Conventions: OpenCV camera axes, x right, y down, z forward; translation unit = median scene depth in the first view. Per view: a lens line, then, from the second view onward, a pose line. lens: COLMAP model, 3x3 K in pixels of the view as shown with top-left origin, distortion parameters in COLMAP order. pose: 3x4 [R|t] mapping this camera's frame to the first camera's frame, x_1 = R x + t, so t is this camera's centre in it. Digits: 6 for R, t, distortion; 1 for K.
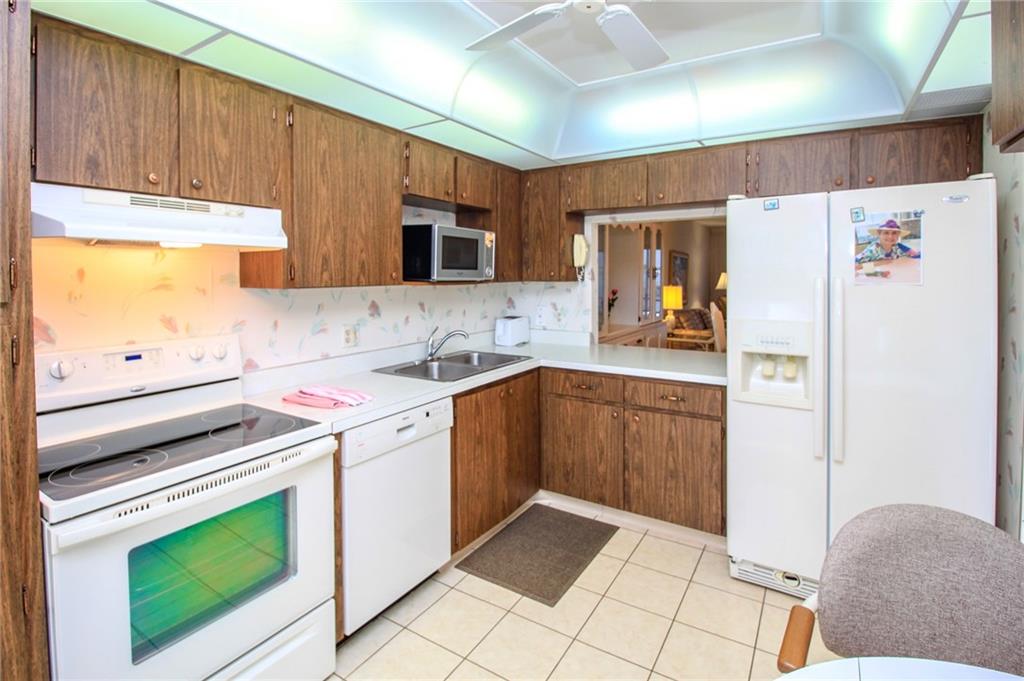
lens RADIAL K [[515.1, 0, 510.5], [0, 515.1, 274.6], [0, 0, 1]] dist [-0.003712, -0.000481]
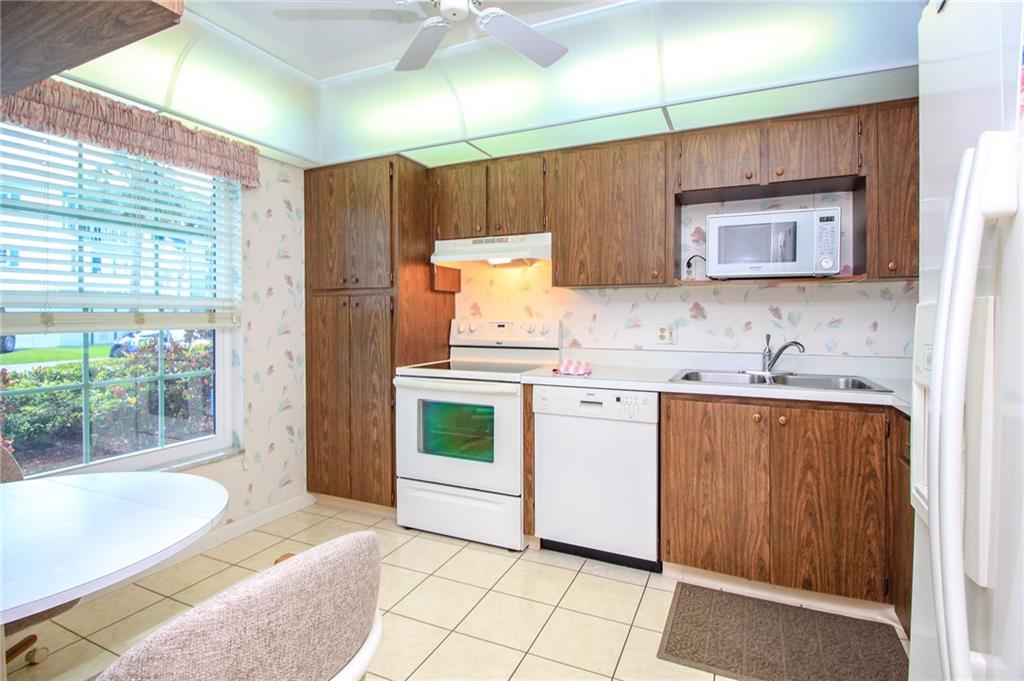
lens RADIAL K [[492.3, 0, 512.6], [0, 492.3, 313.3], [0, 0, 1]] dist [0.001411, -0.000077]
pose [[0.121466, -0.003916, -0.992588, 0.817171], [-0.006038, 0.999971, -0.004684, 0.097830], [0.992577, 0.006562, 0.121439, 0.651164]]
